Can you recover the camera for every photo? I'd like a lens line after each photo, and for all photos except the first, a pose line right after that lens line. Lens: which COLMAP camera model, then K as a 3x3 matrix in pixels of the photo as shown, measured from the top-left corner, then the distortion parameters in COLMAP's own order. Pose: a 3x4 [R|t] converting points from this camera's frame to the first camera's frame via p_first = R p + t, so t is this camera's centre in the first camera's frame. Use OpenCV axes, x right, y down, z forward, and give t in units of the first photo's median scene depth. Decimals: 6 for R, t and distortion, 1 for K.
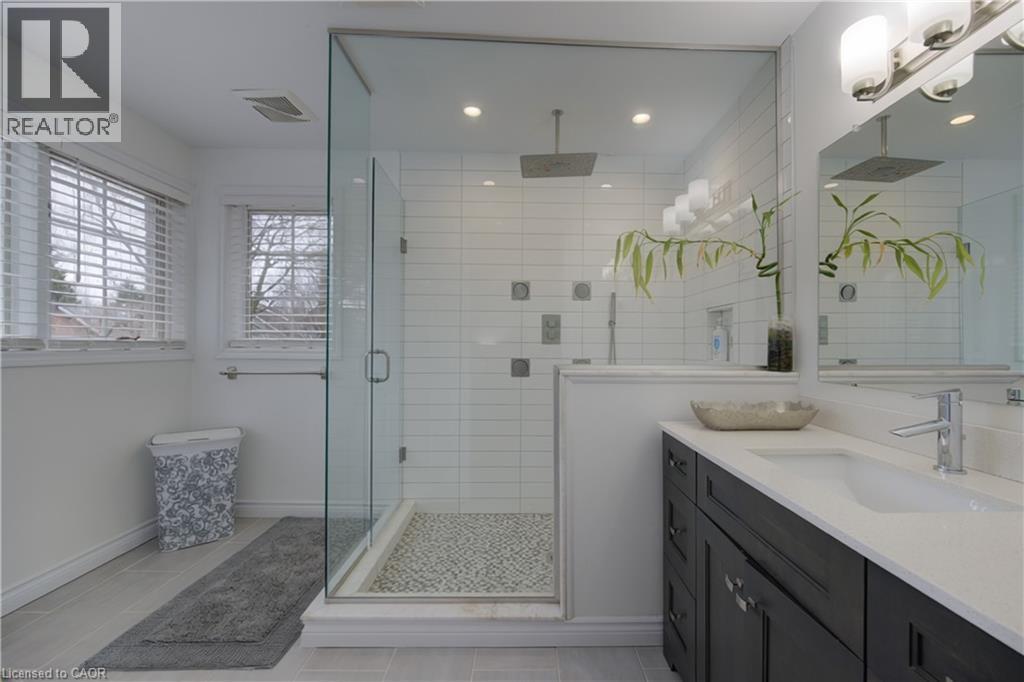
lens RADIAL K [[403.4, 0, 519.1], [0, 403.4, 344.9], [0, 0, 1]] dist [0.000276, 0.000049]
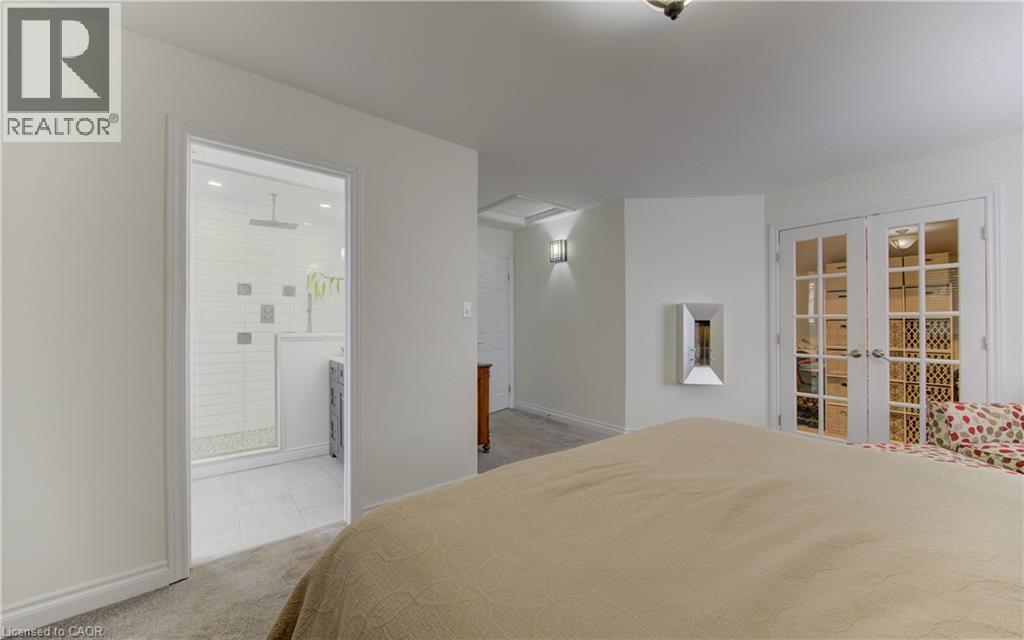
lens RADIAL K [[388.1, 0, 512.0], [0, 388.1, 320.0], [0, 0, 1]] dist [-0.000004, -0.000004]
pose [[0.777120, 0.000244, 0.629353, -0.167367], [0.004732, 0.999969, -0.006230, -0.000399], [-0.629335, 0.007819, 0.777095, -1.000453]]
